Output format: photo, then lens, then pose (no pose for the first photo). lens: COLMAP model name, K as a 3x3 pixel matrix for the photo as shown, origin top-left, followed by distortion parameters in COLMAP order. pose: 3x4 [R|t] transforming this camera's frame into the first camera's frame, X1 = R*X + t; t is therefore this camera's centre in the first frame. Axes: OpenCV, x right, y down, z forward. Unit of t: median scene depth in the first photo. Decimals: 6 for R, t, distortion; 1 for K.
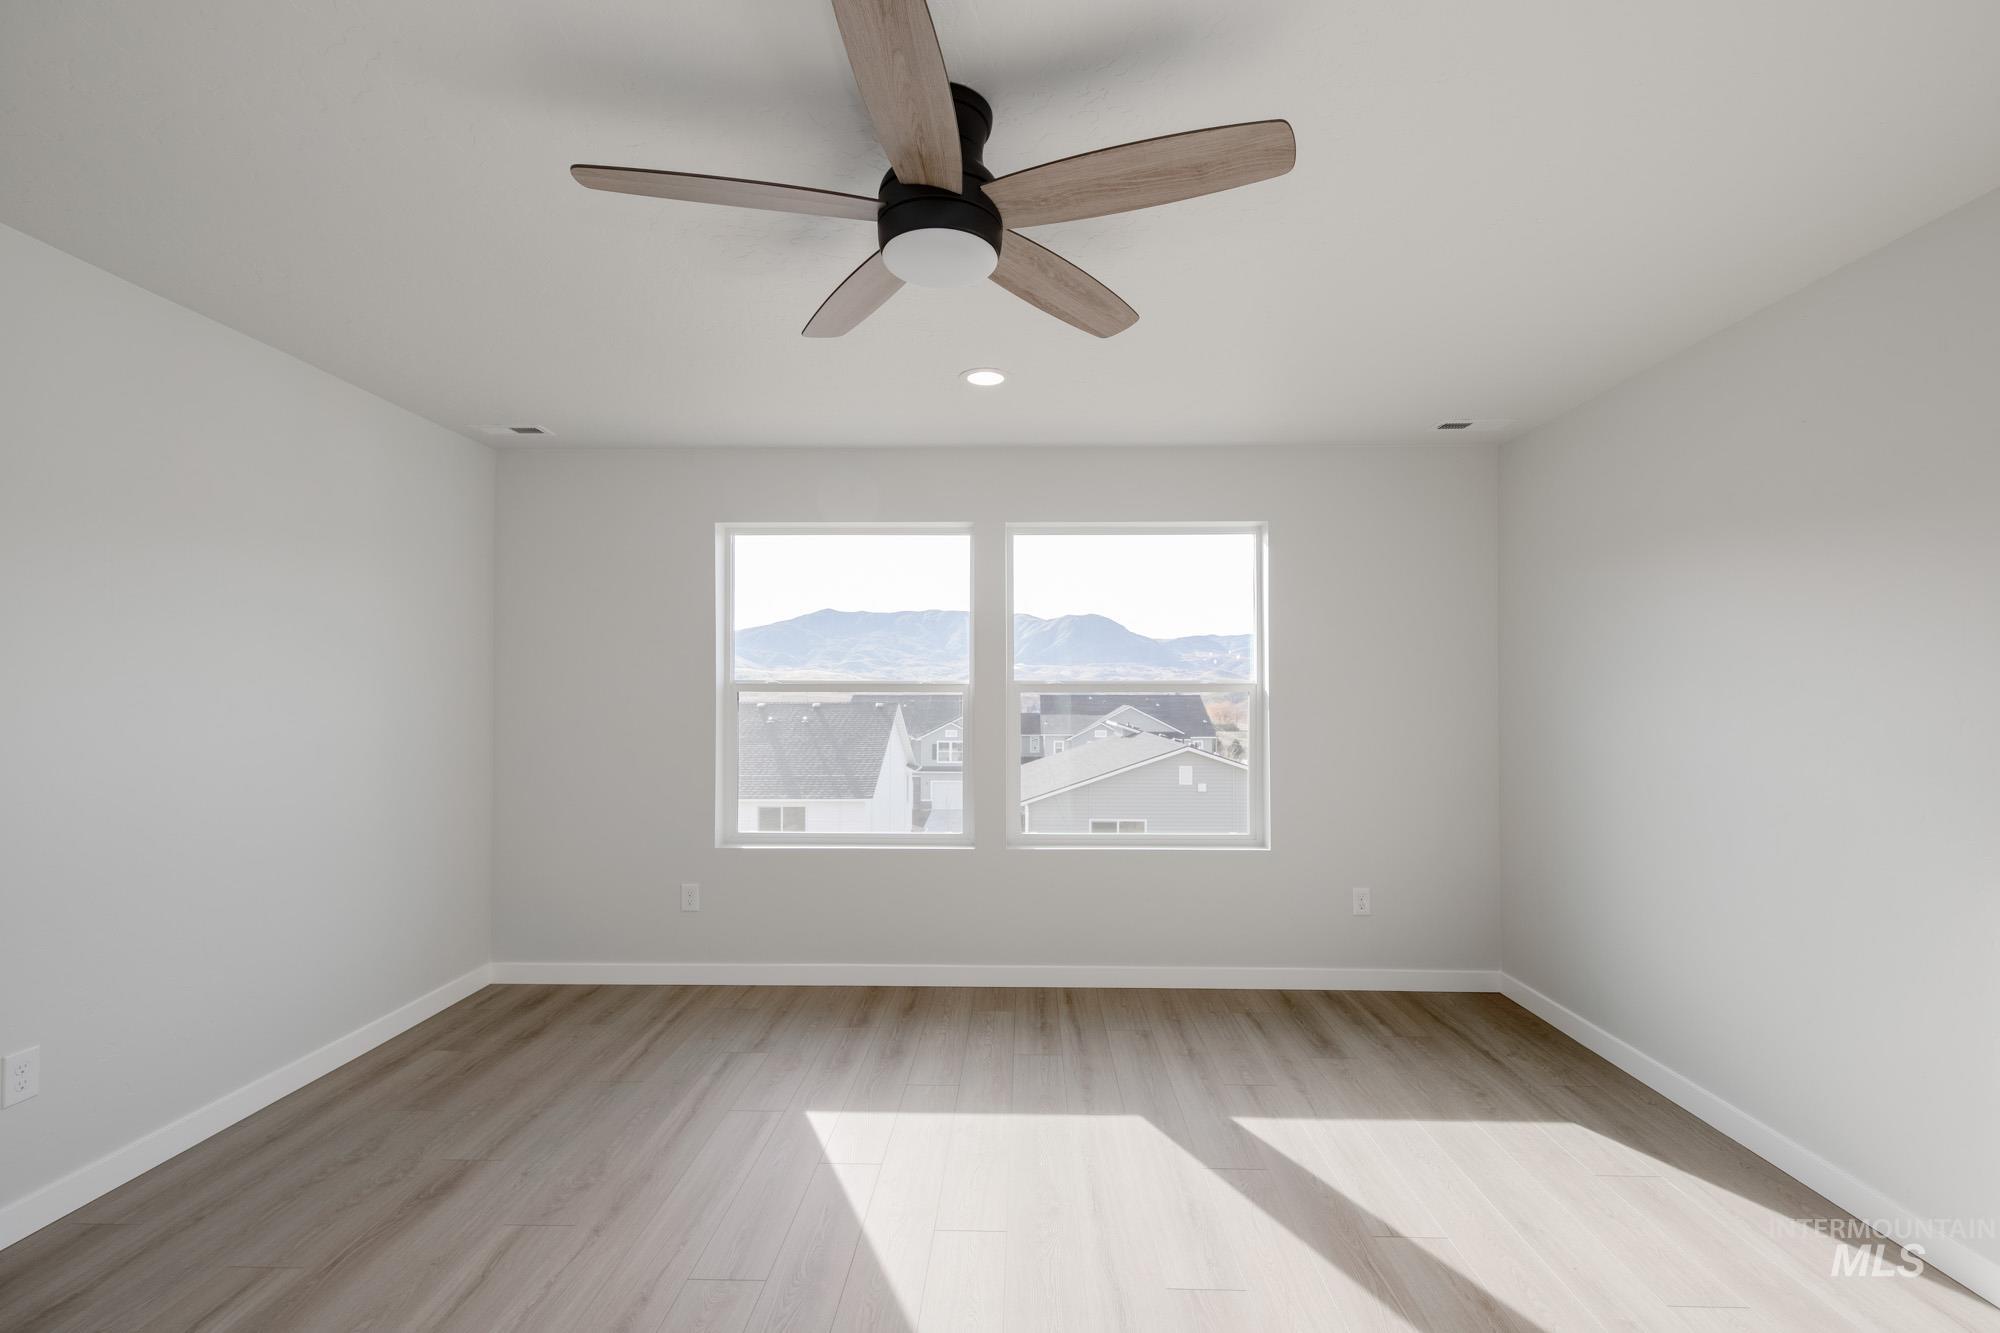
lens RADIAL K [[888.1, 0, 998.8], [0, 888.1, 681.9], [0, 0, 1]] dist [0.016433, -0.007145]
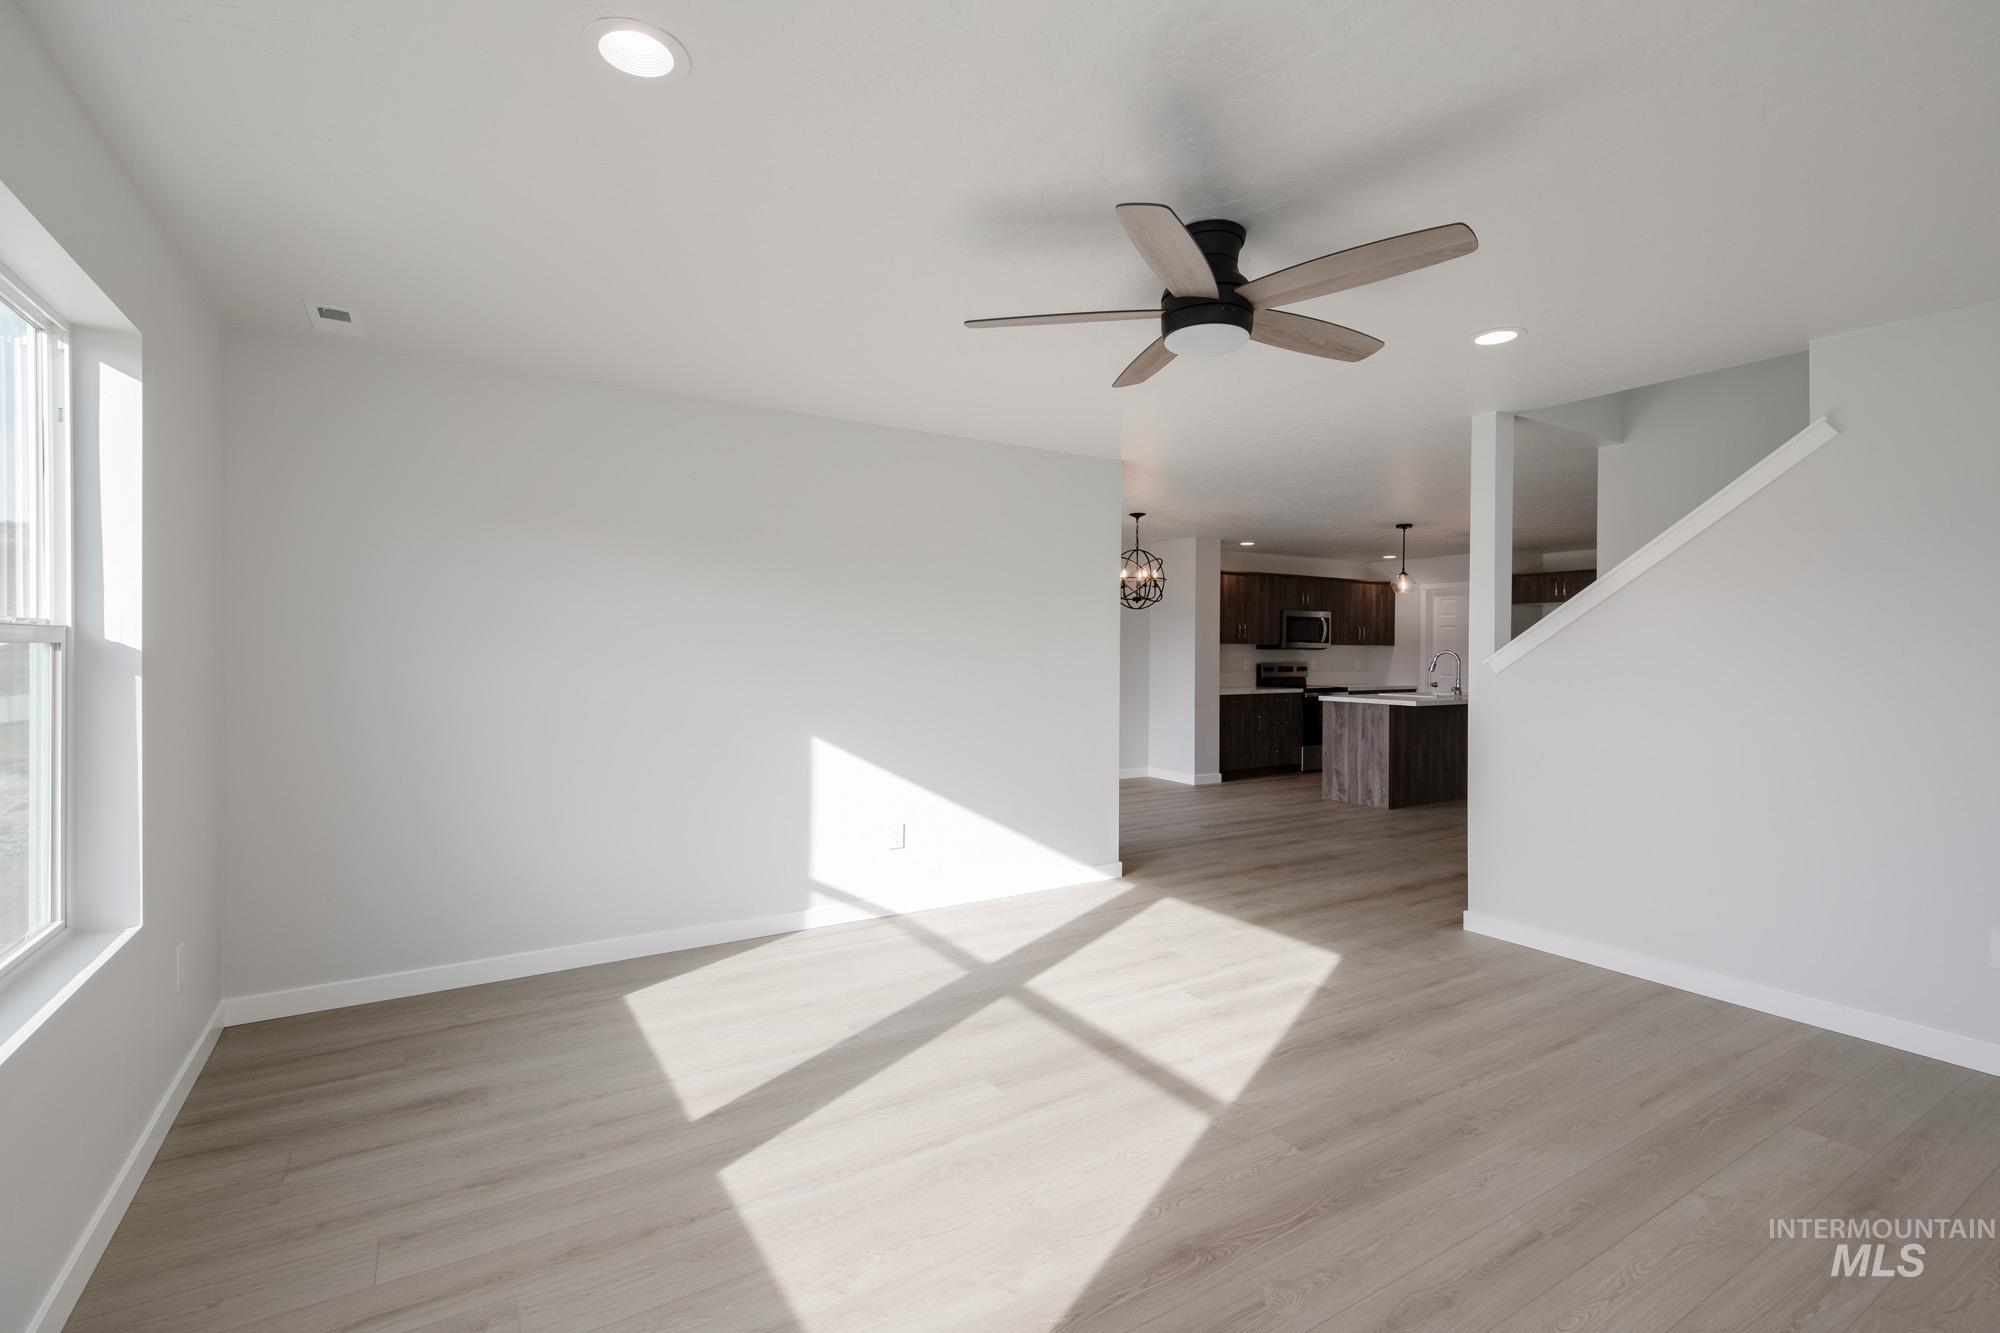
lens RADIAL K [[888.1, 0, 973.3], [0, 888.1, 650.3], [0, 0, 1]] dist [0.016433, -0.007145]
pose [[-0.526891, -0.003909, 0.849924, -0.455098], [-0.015633, 0.999865, -0.005092, 0.013260], [-0.849789, -0.015970, -0.526881, 0.876797]]
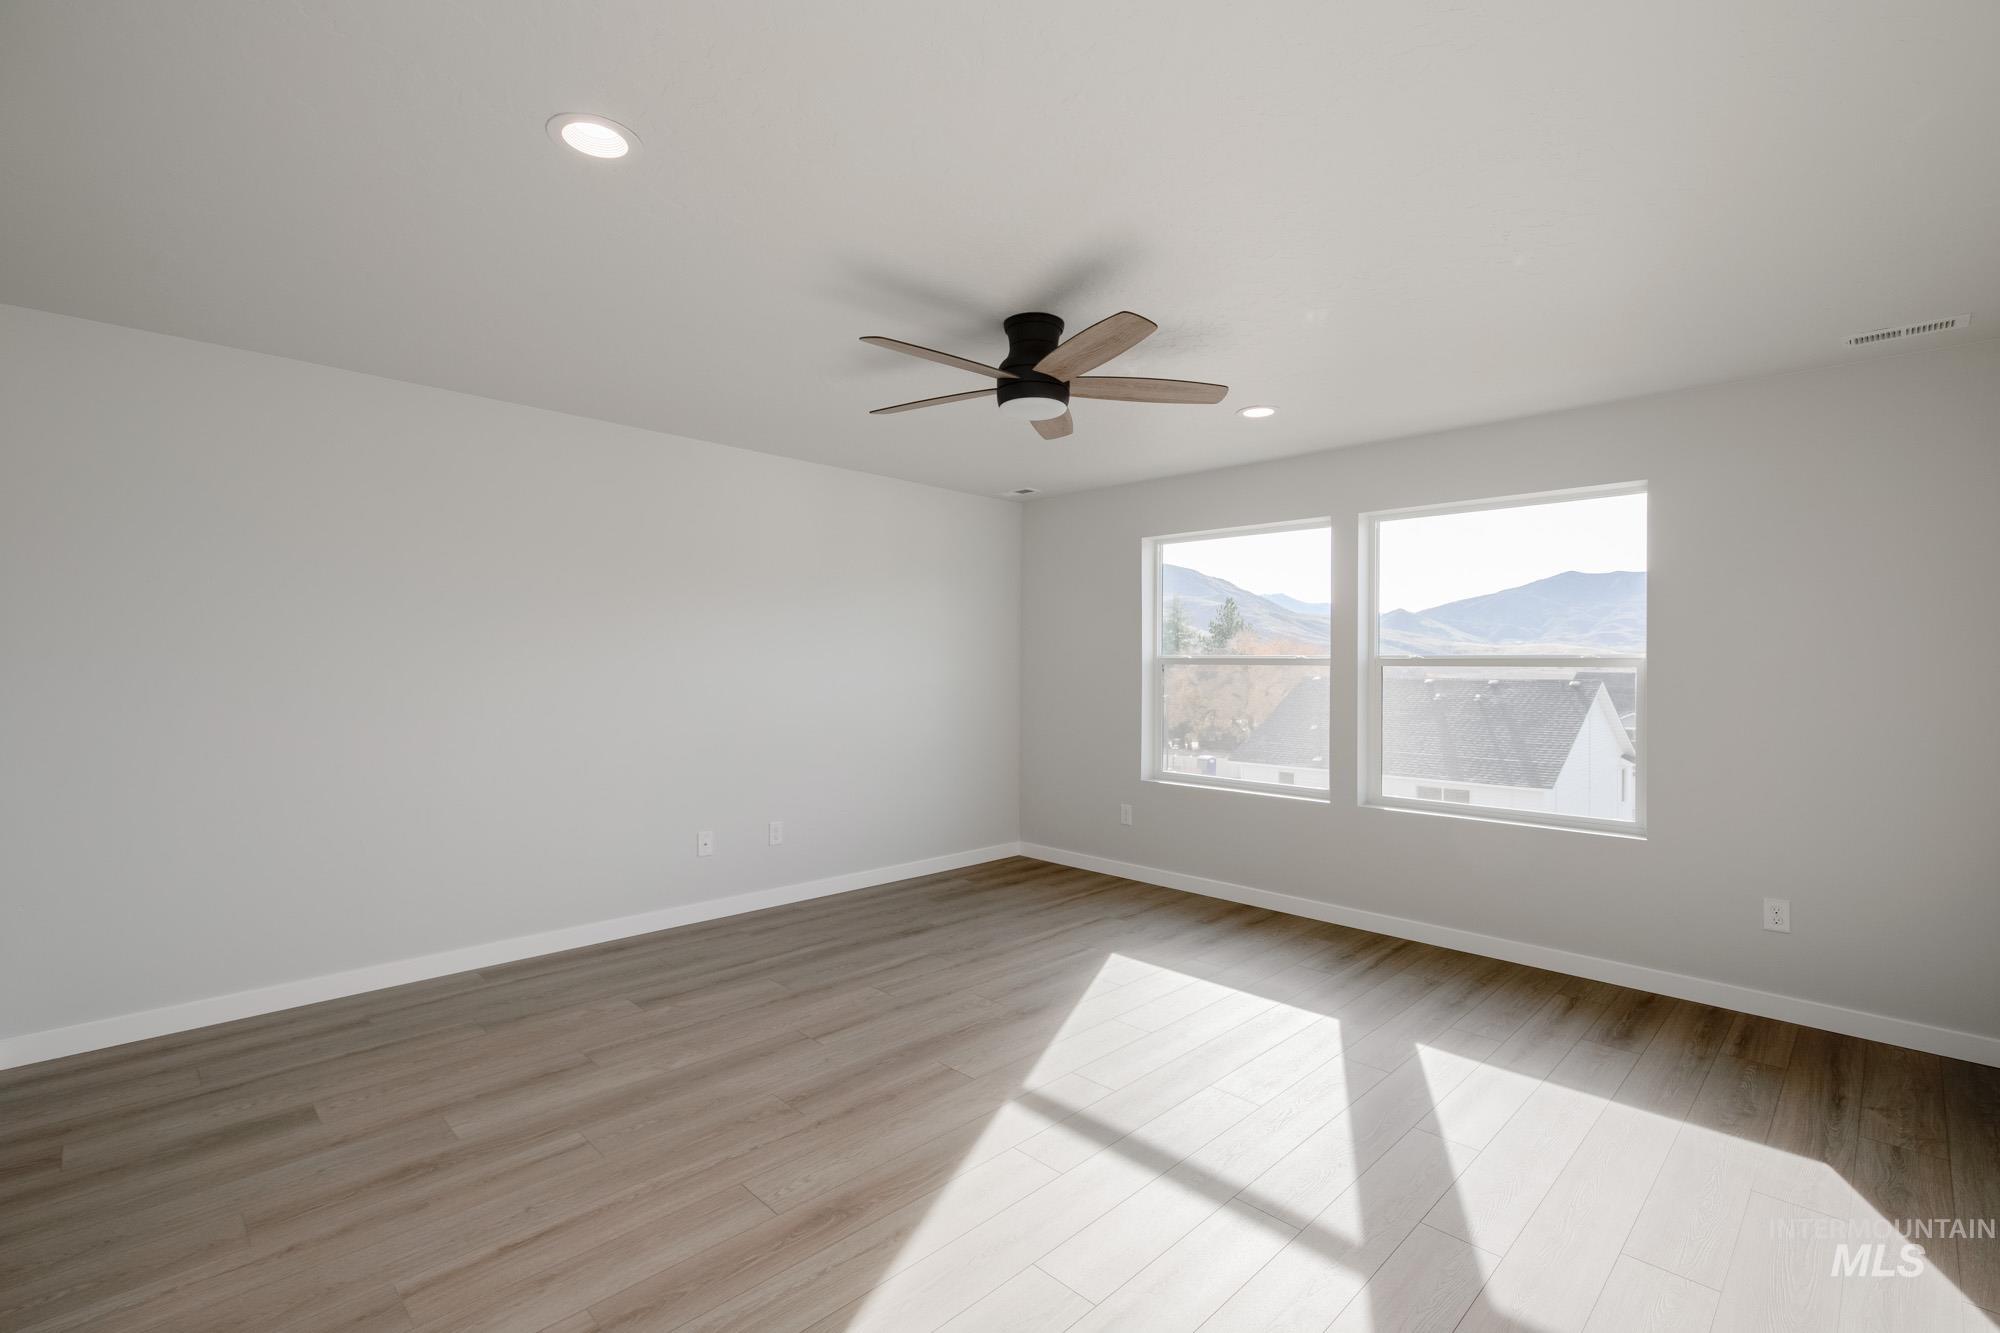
lens RADIAL K [[888.1, 0, 998.4], [0, 888.1, 668.0], [0, 0, 1]] dist [0.016433, -0.007145]
pose [[0.726128, 0.007123, -0.687523, 0.461450], [0.001310, 0.999930, 0.011744, 0.000903], [0.687559, -0.009429, 0.726068, -0.125674]]
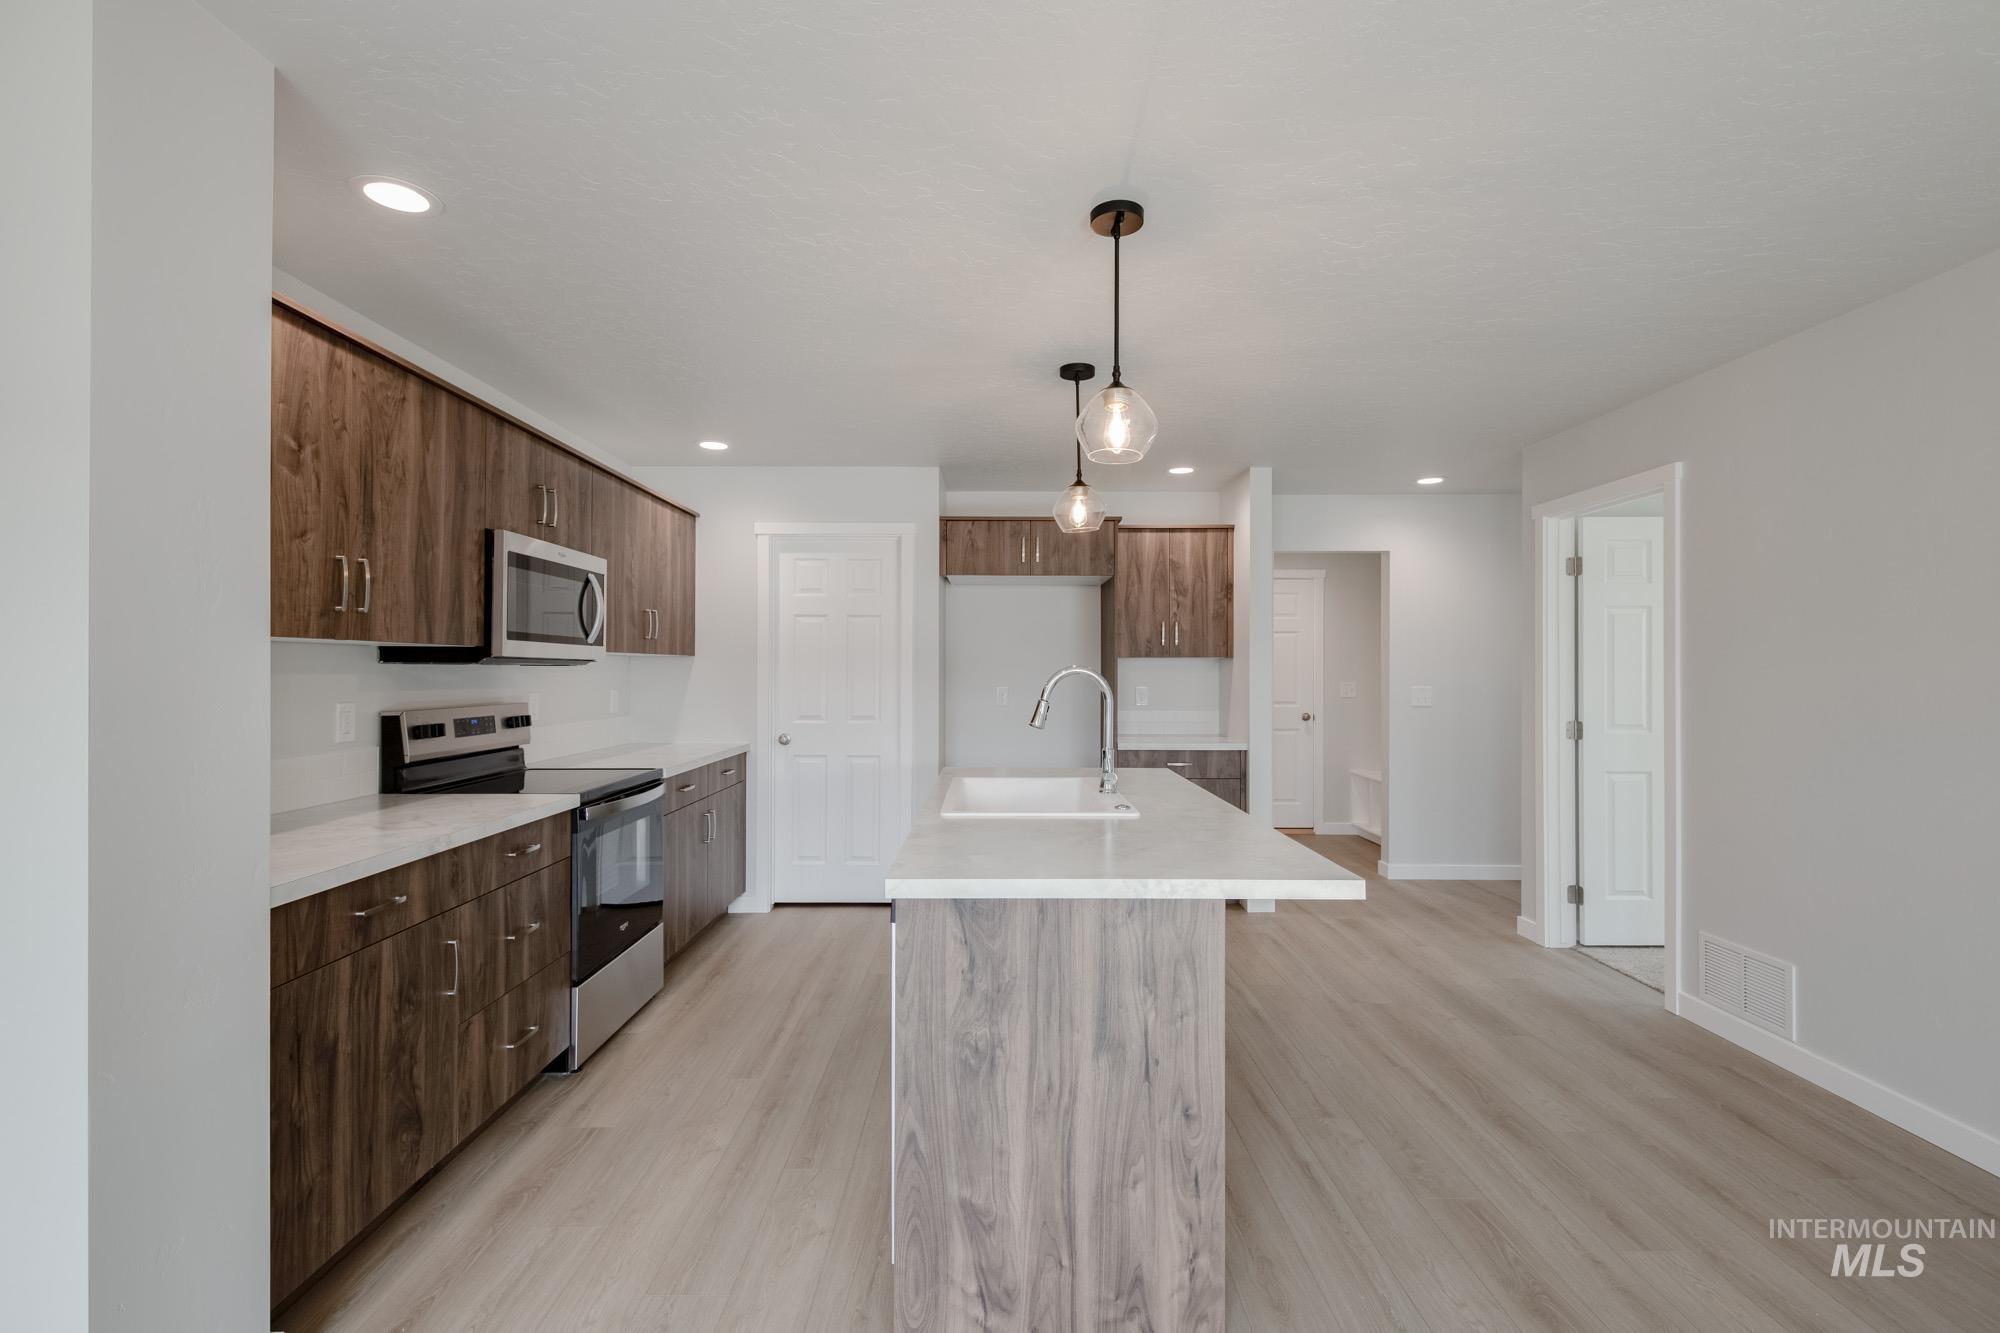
lens RADIAL K [[888.1, 0, 994.2], [0, 888.1, 667.7], [0, 0, 1]] dist [0.016433, -0.007145]
pose [[-0.999753, -0.001726, -0.022161, 0.780743], [-0.001438, 0.999914, -0.013014, -0.002547], [0.022182, -0.012979, -0.999670, -0.396864]]
